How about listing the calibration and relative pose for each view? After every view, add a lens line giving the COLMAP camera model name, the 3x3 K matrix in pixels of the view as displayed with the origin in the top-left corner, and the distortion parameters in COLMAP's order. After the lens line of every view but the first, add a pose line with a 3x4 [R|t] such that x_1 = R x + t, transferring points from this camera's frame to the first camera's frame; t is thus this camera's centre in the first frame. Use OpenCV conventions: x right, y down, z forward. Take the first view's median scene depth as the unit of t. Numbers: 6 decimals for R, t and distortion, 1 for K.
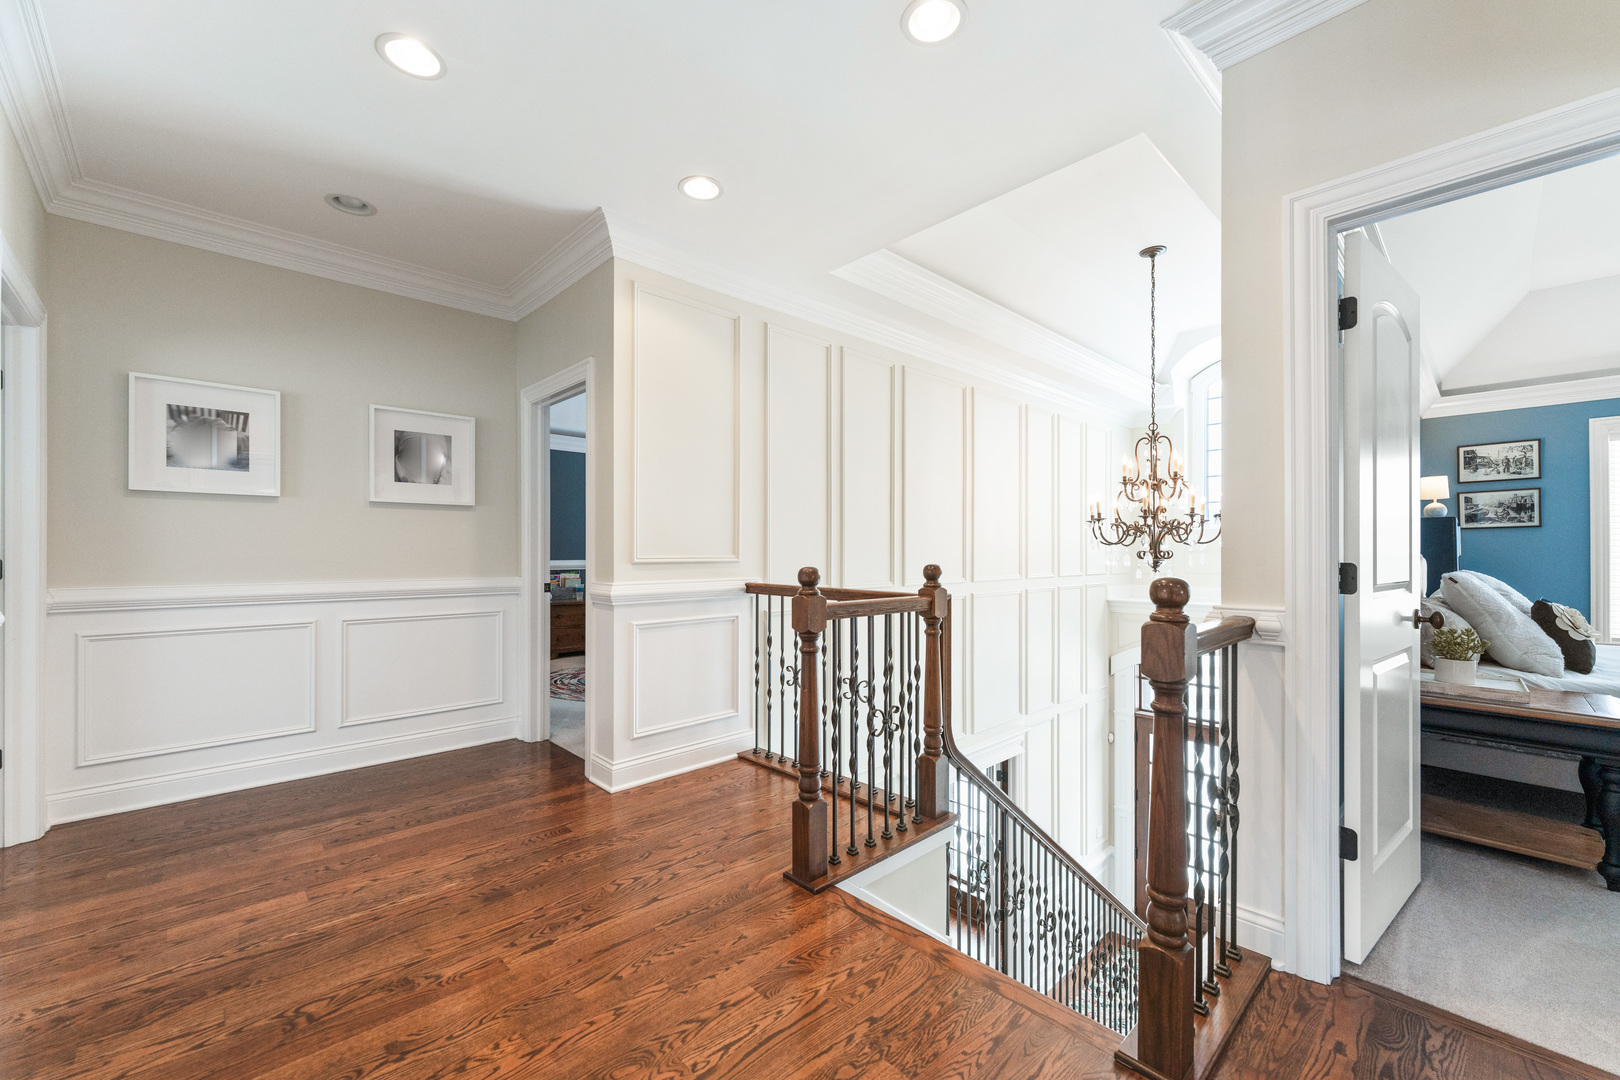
lens RADIAL K [[652.5, 0, 779.5], [0, 652.5, 551.4], [0, 0, 1]] dist [-0.000515, -0.000038]
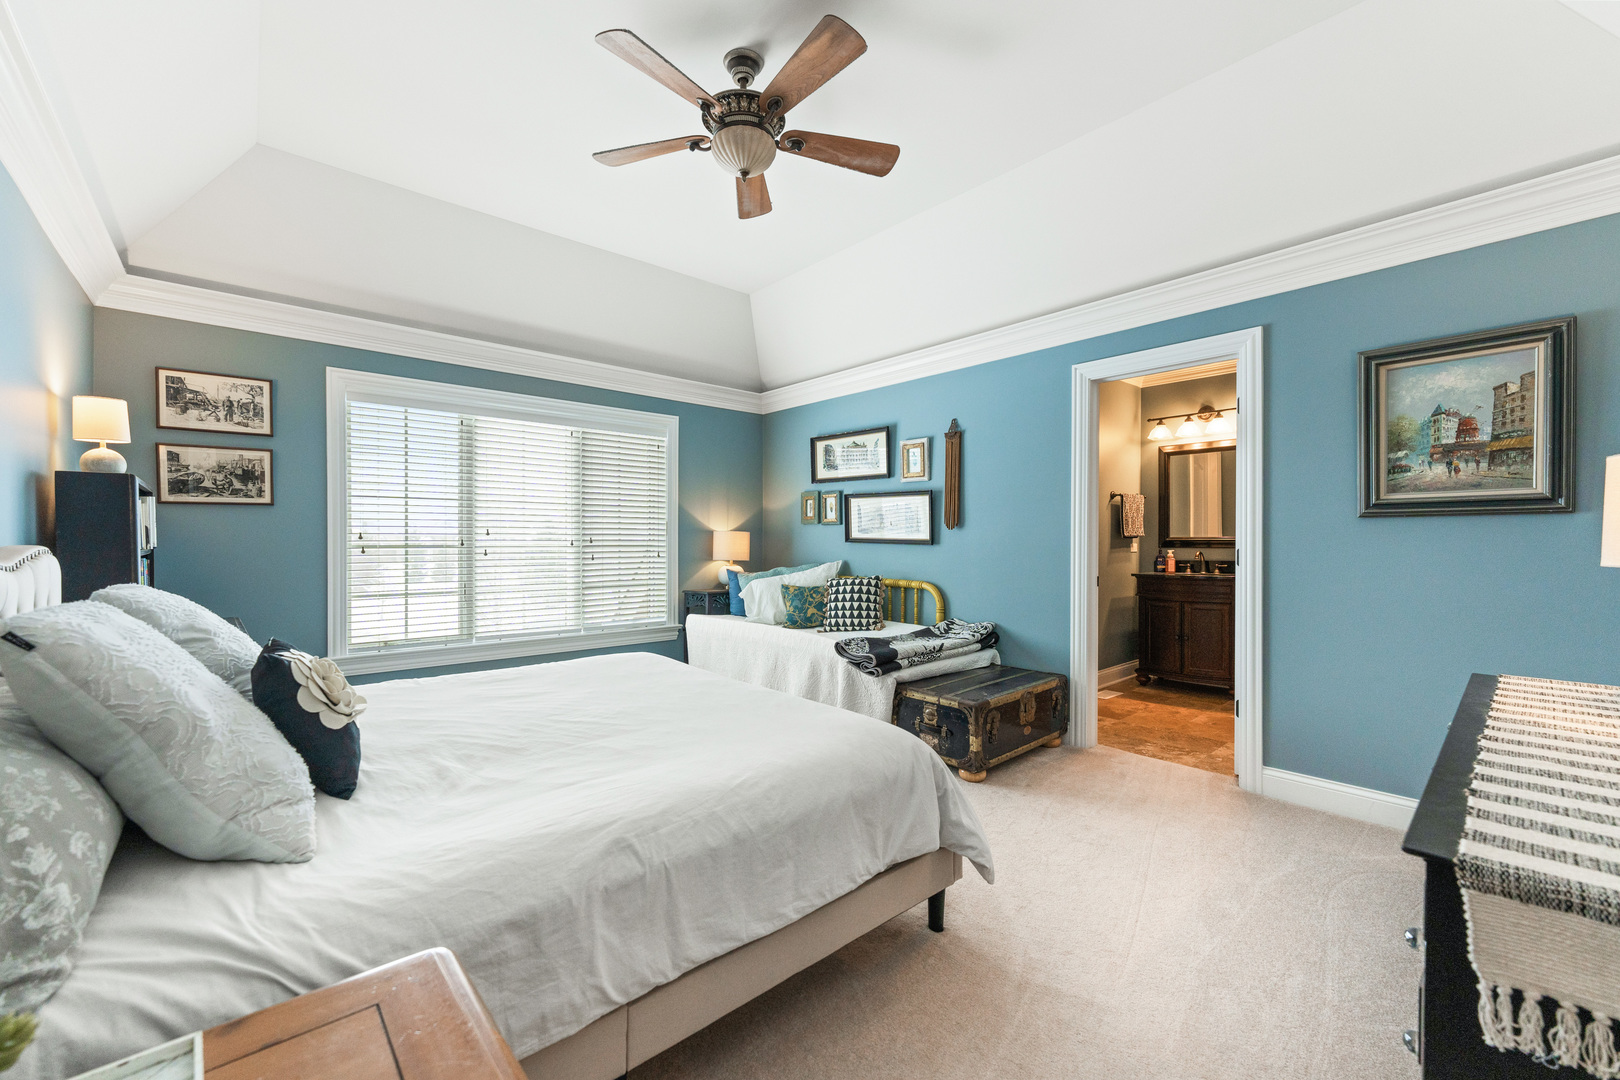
lens RADIAL K [[649.4, 0, 816.7], [0, 649.4, 542.9], [0, 0, 1]] dist [0.000062, 0.000107]
pose [[0.012838, -0.005309, 0.999903, 0.465042], [-0.003988, 0.999978, 0.005360, -0.002776], [-0.999910, -0.004056, 0.012816, 0.396042]]
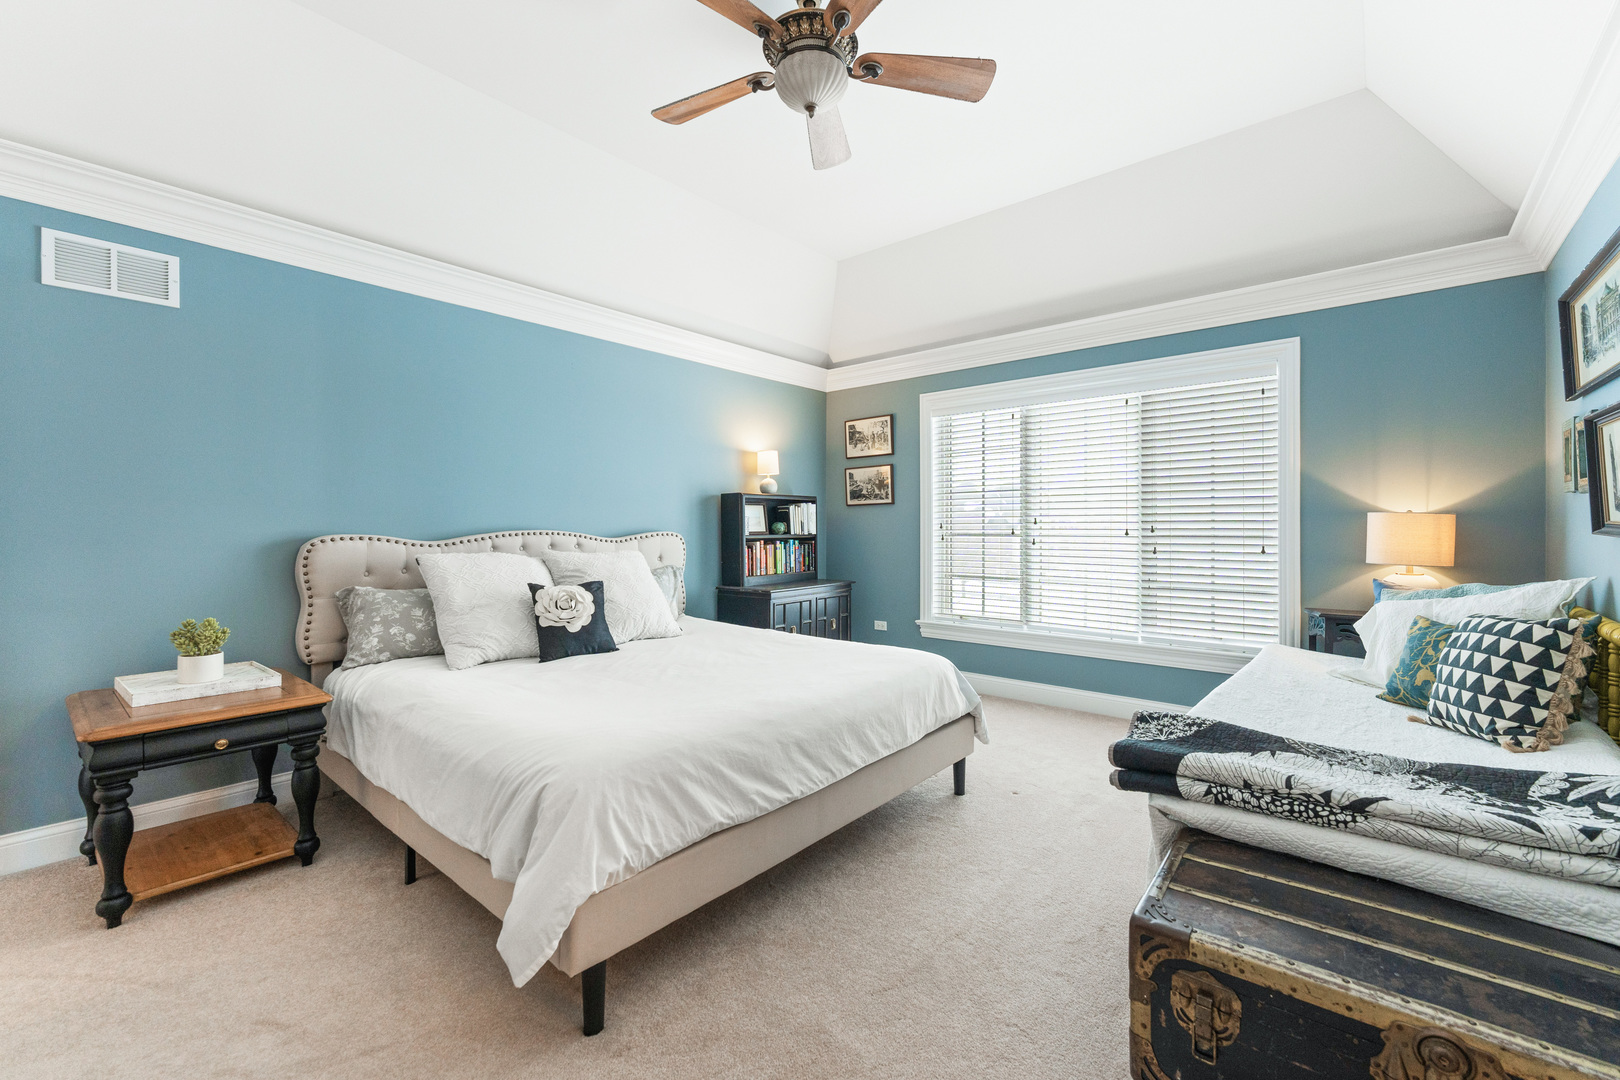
lens RADIAL K [[671.4, 0, 808.4], [0, 671.4, 525.2], [0, 0, 1]] dist [0.000265, 0.000030]
pose [[0.992309, -0.001361, 0.123776, 0.905542], [0.001612, 0.999997, -0.001924, -0.003814], [-0.123773, 0.002109, 0.992308, 0.014735]]
